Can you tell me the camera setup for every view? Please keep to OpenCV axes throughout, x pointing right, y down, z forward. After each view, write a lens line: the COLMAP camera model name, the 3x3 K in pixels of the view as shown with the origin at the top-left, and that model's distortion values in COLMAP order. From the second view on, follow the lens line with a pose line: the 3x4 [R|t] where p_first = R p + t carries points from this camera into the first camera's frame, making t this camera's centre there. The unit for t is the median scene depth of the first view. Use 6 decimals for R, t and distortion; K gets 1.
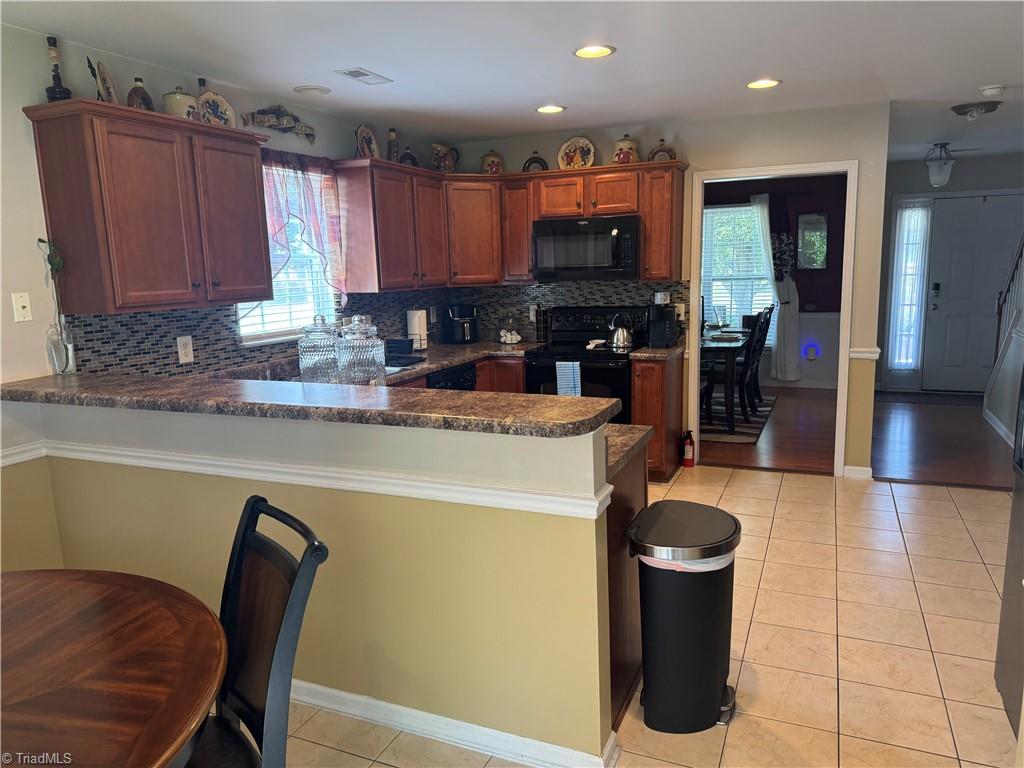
lens RADIAL K [[726.2, 0, 507.4], [0, 726.2, 394.1], [0, 0, 1]] dist [0.067031, -0.086394]
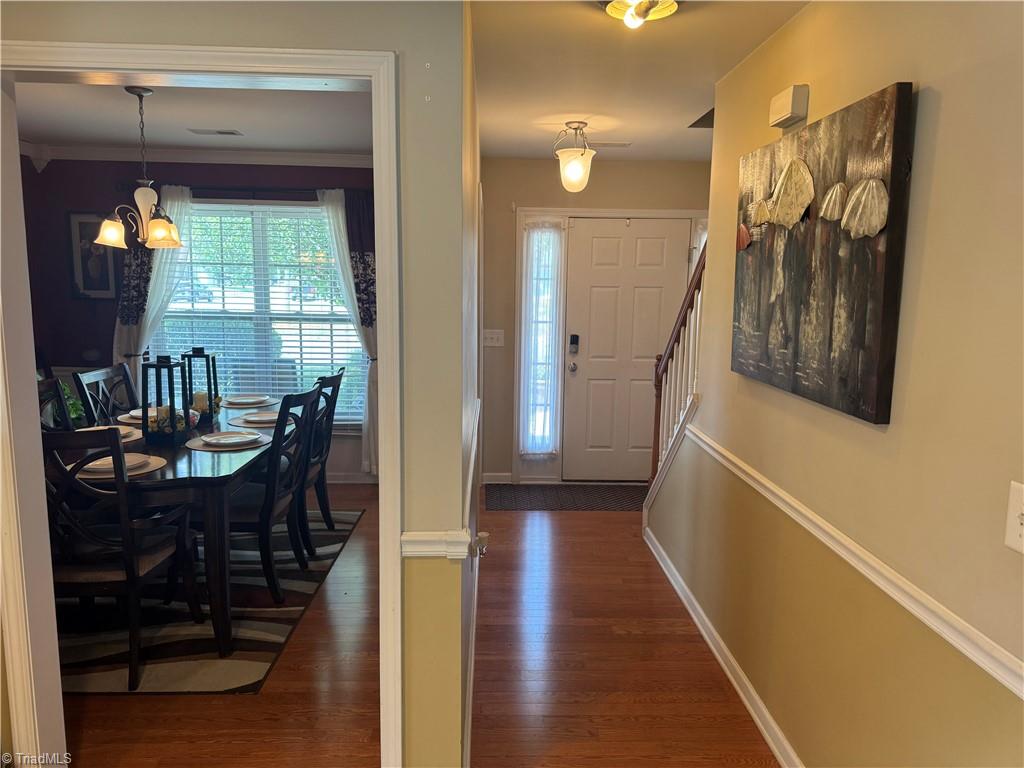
lens RADIAL K [[726.2, 0, 522.9], [0, 726.2, 389.5], [0, 0, 1]] dist [0.067031, -0.086394]
pose [[0.894856, -0.014963, 0.446104, 0.193516], [0.033570, 0.998863, -0.033835, -0.067129], [-0.445090, 0.045253, 0.894342, 0.341736]]
